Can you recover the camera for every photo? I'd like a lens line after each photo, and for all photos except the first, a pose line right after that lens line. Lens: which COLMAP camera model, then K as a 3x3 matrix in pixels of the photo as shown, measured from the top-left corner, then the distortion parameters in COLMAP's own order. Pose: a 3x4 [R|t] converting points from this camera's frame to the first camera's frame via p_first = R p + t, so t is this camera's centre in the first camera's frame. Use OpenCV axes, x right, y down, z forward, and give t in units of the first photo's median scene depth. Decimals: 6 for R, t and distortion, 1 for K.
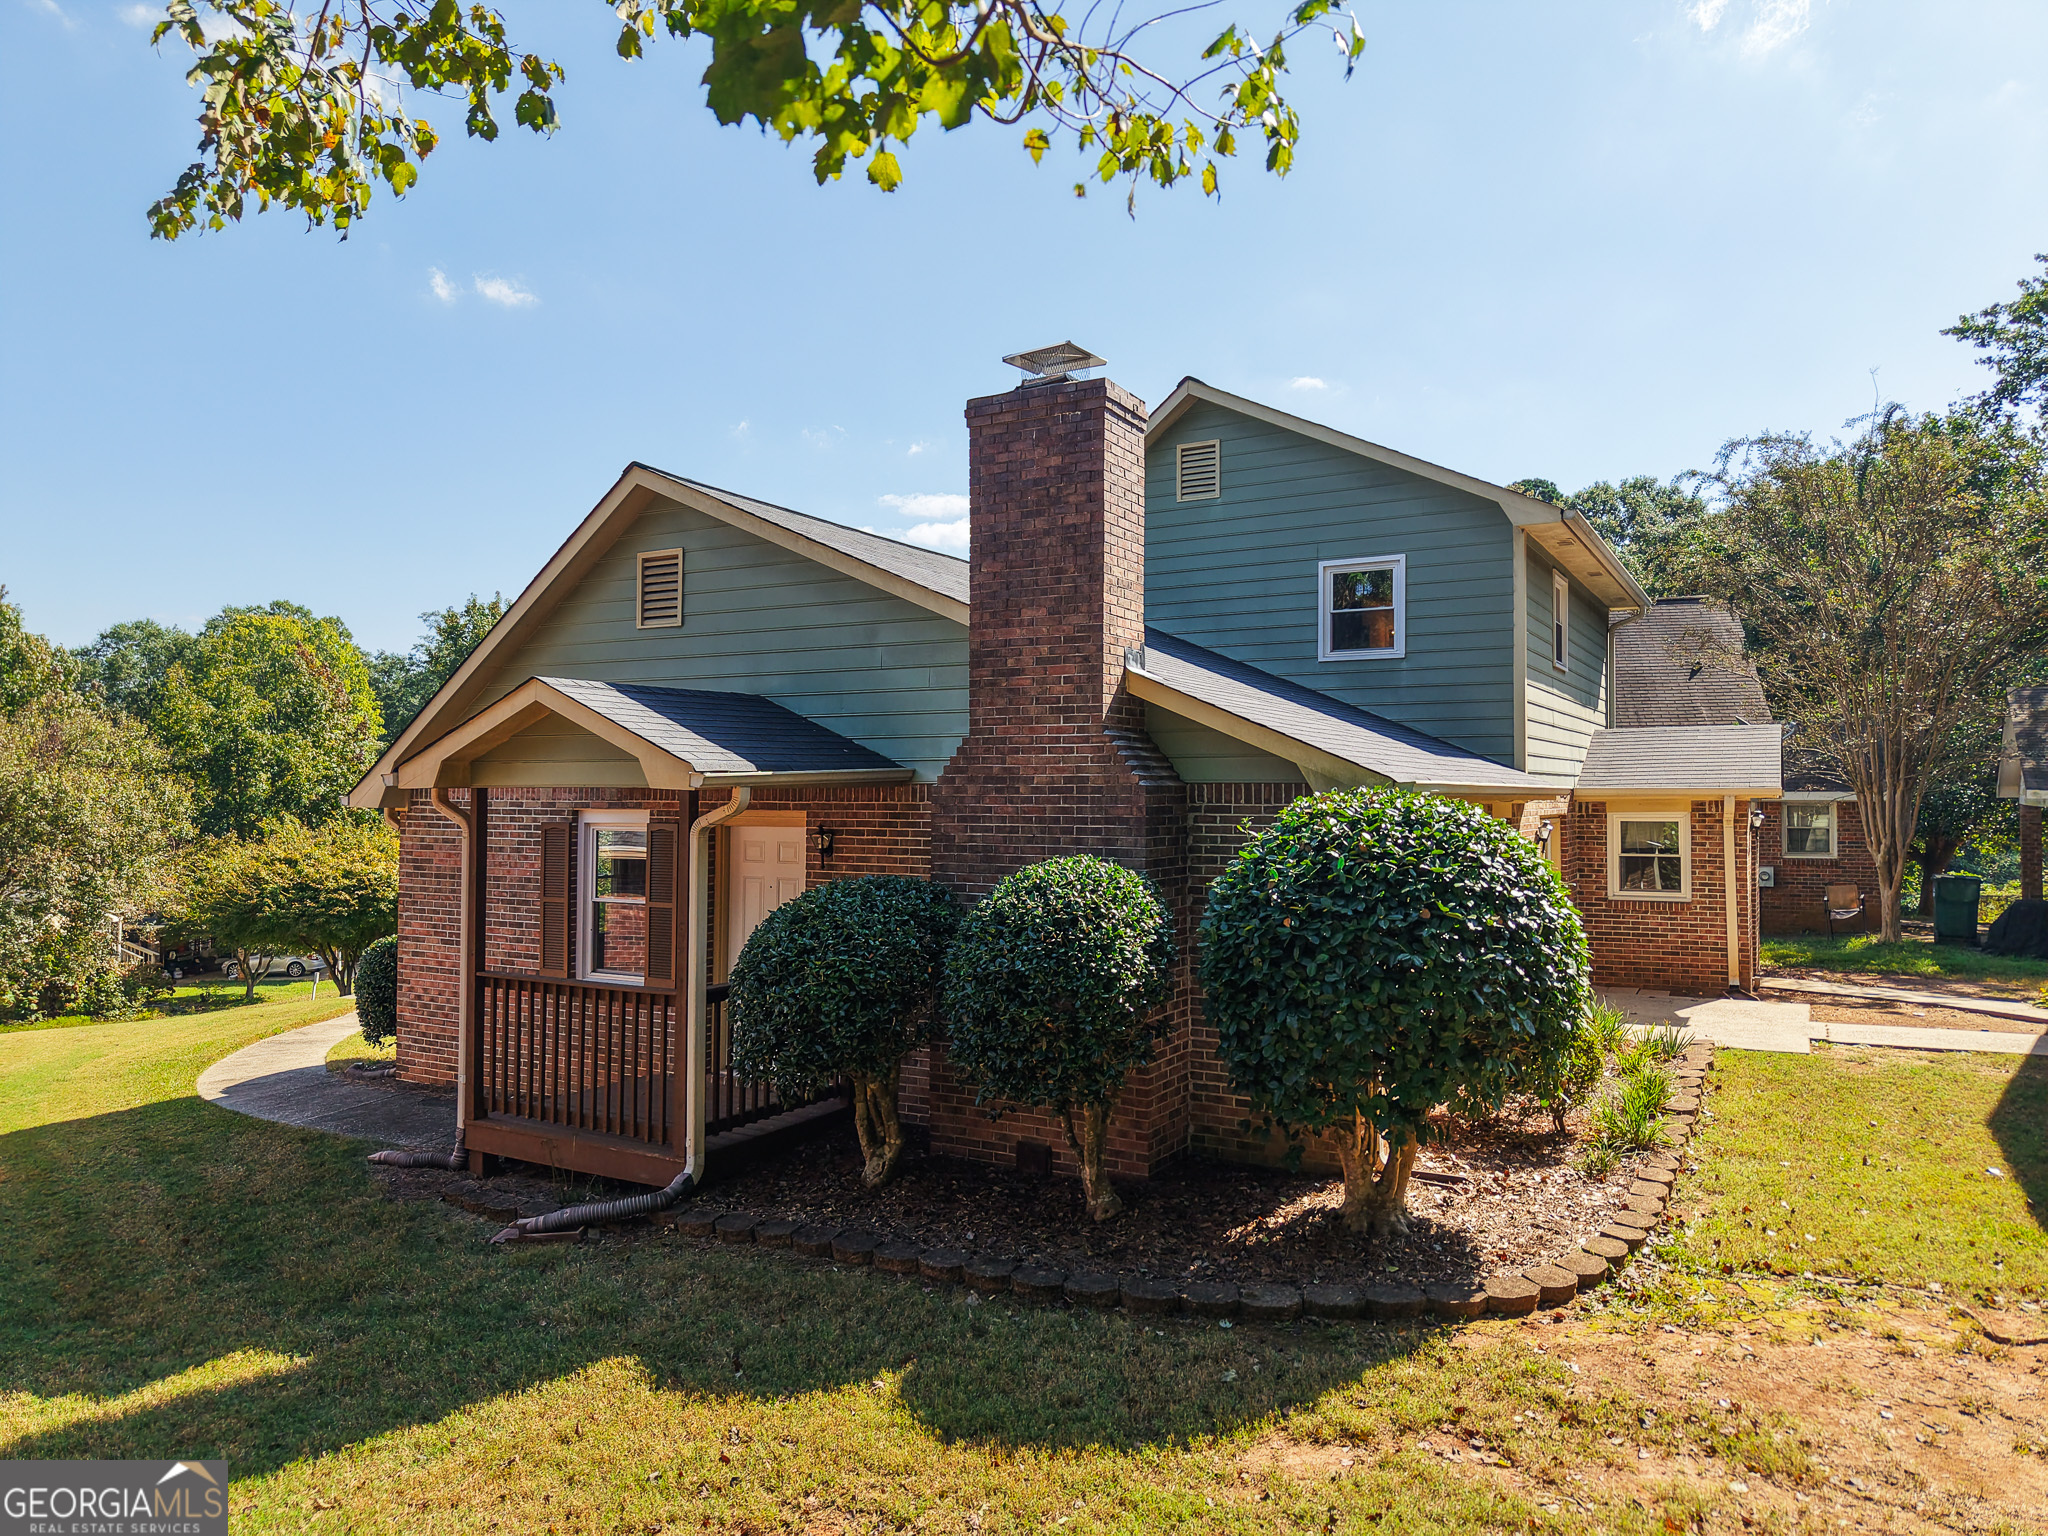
lens RADIAL K [[1406.6, 0, 1026.5], [0, 1406.6, 759.4], [0, 0, 1]] dist [0.012709, -0.011273]
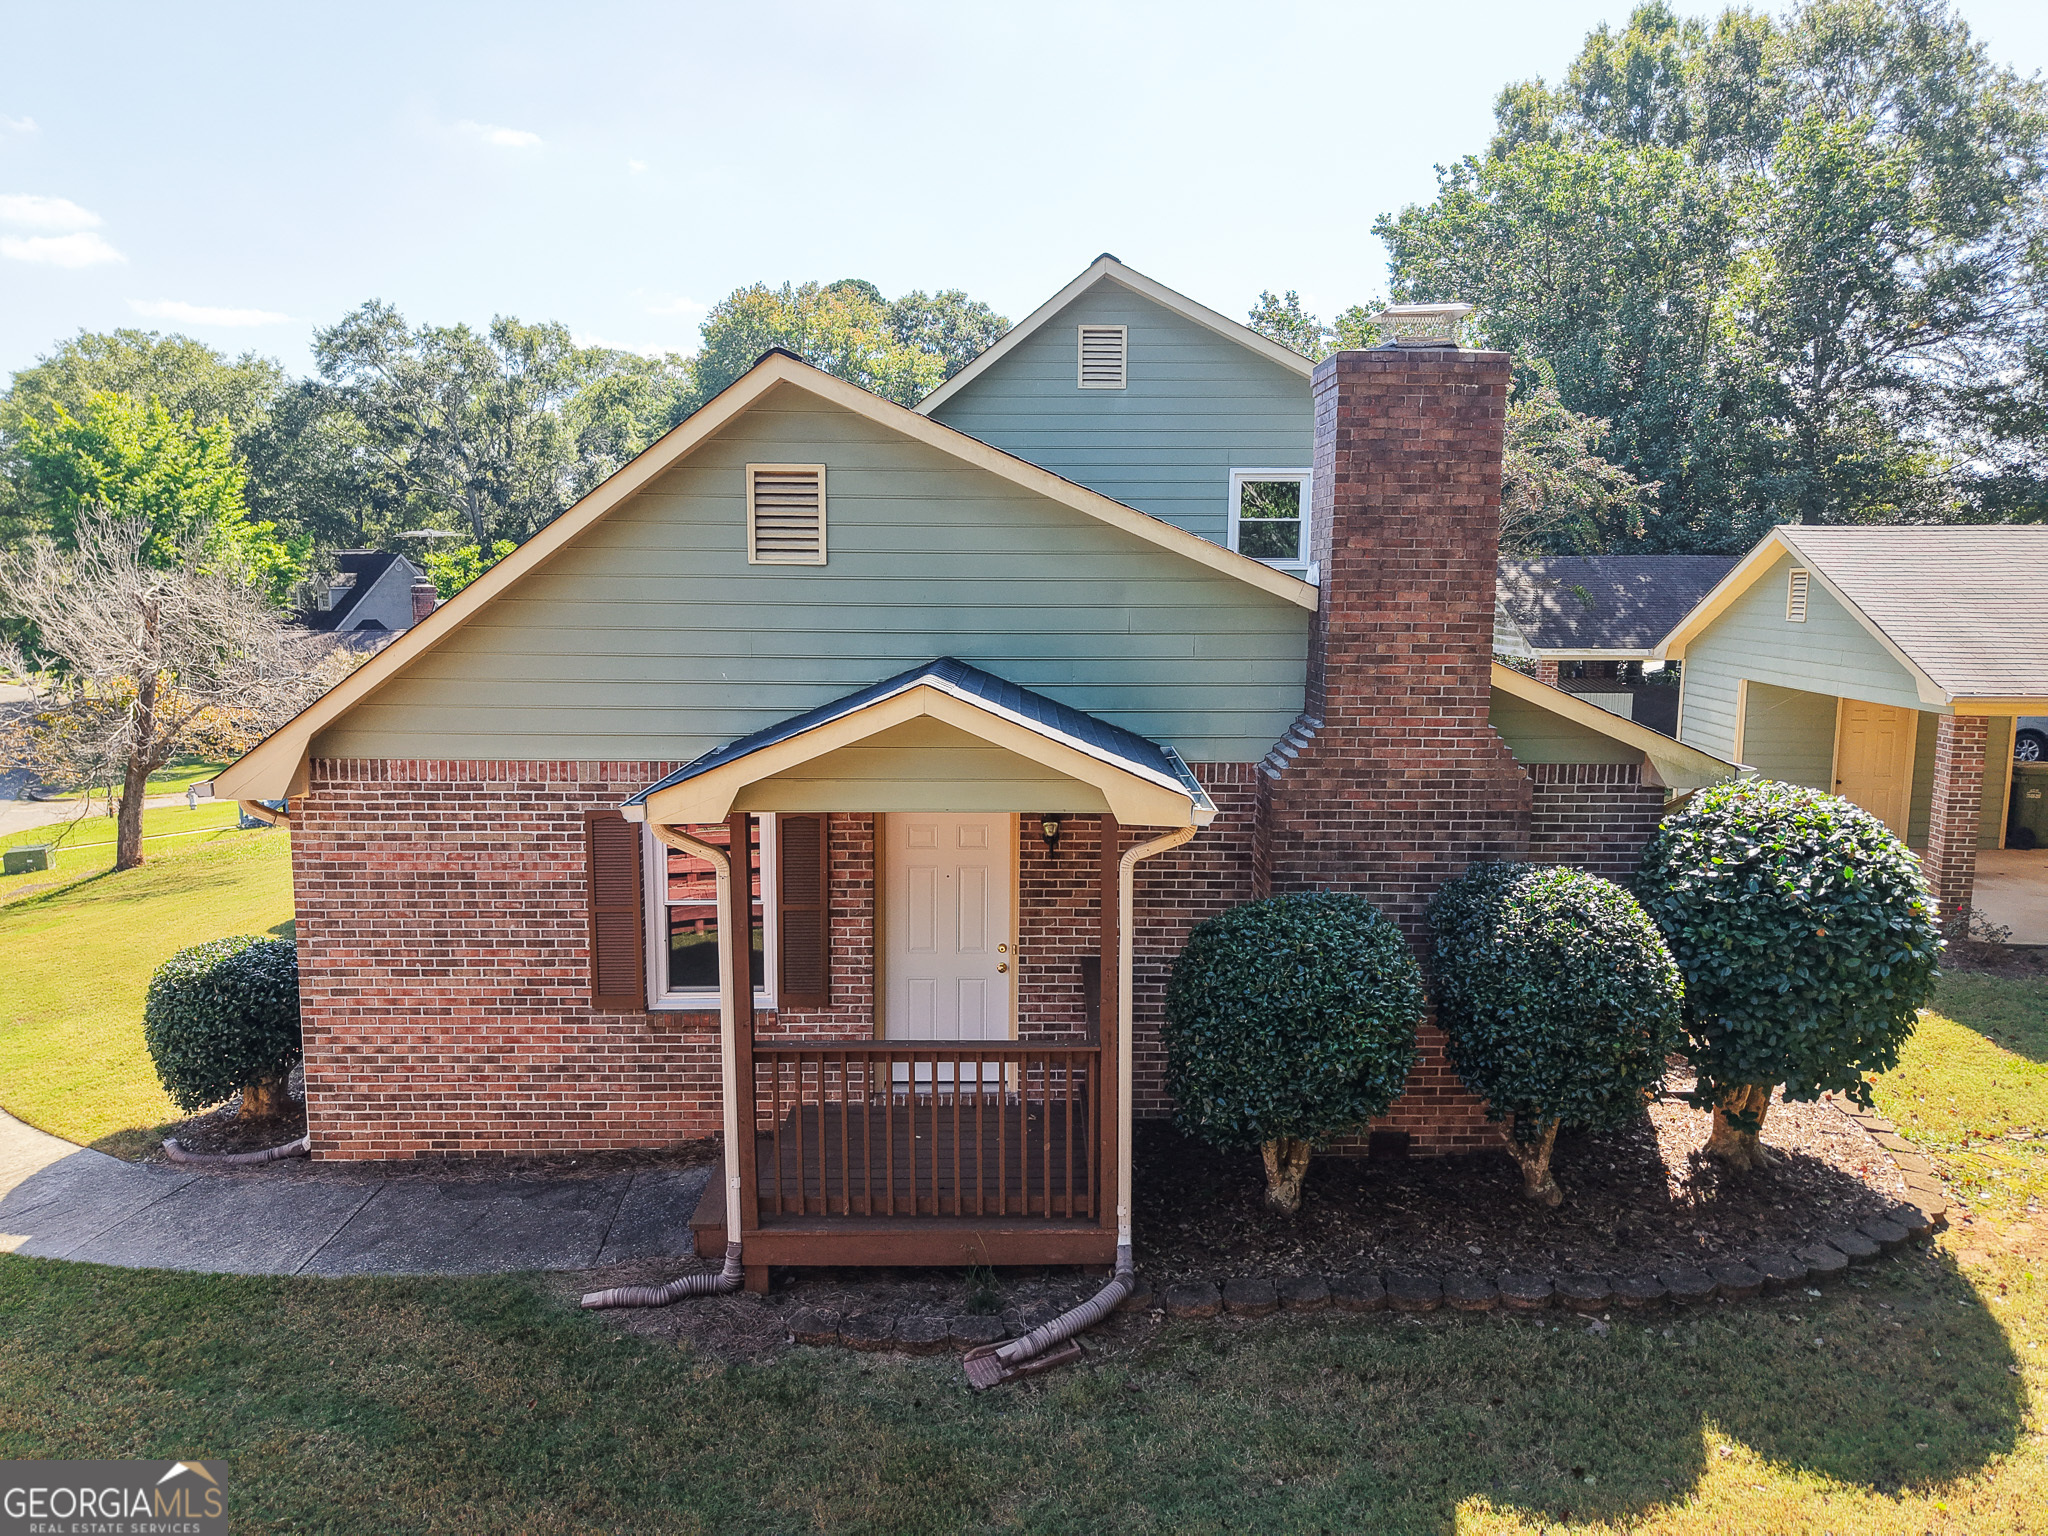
lens RADIAL K [[1406.6, 0, 1021.3], [0, 1406.6, 777.2], [0, 0, 1]] dist [0.012709, -0.011273]
pose [[0.857006, -0.071073, 0.510381, -0.699376], [-0.015804, 0.986352, 0.163891, -0.134259], [-0.515063, -0.148522, 0.844187, 0.318463]]
